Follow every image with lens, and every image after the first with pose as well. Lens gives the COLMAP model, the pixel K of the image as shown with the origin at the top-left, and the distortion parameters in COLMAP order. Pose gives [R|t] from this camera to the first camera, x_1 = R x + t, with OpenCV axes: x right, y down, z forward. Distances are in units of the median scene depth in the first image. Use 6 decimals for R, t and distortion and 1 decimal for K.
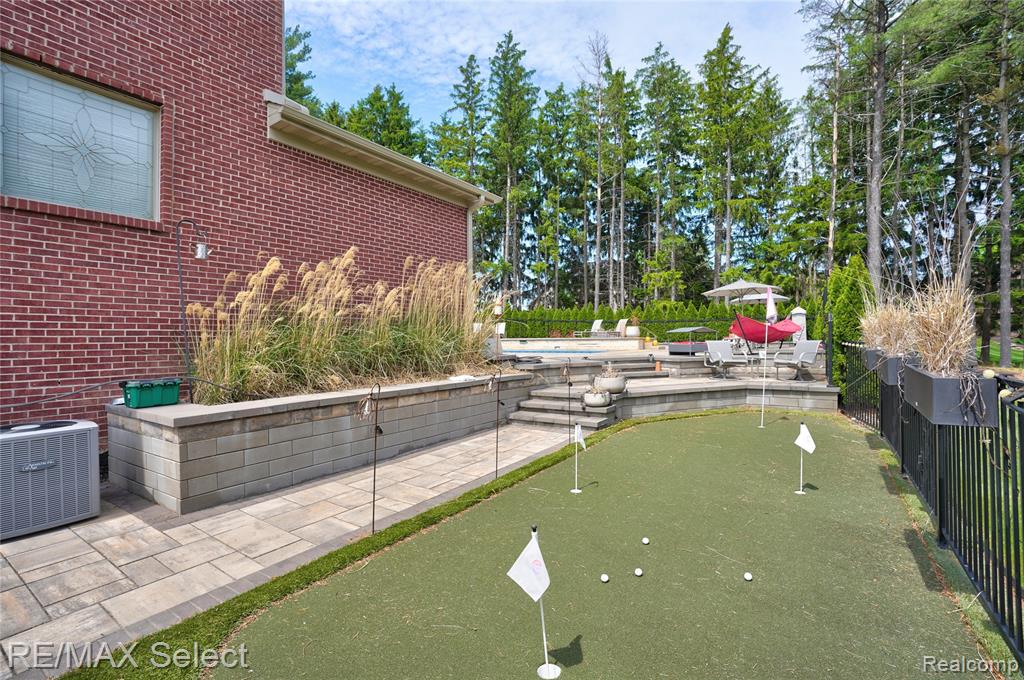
lens RADIAL K [[476.7, 0, 513.9], [0, 476.7, 337.9], [0, 0, 1]] dist [-0.068022, 0.024517]
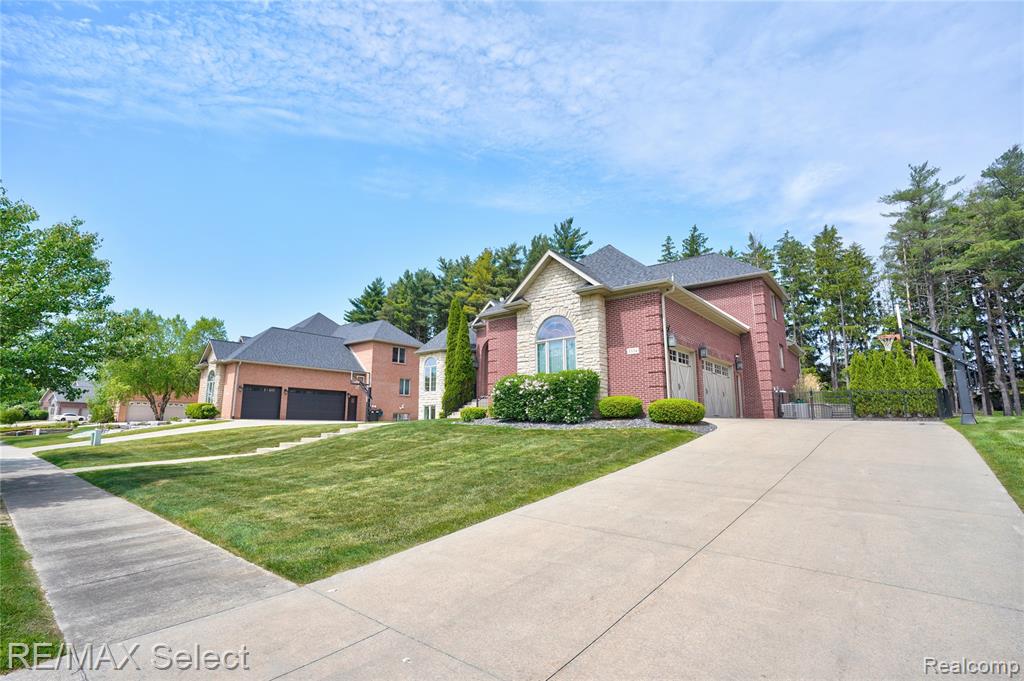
lens RADIAL K [[468.1, 0, 498.5], [0, 468.1, 339.0], [0, 0, 1]] dist [-0.063783, 0.015041]
pose [[0.990216, 0.004190, -0.139477, -0.434572], [-0.025706, 0.987919, -0.152823, 0.026347], [0.137152, 0.154913, 0.978362, -0.615566]]
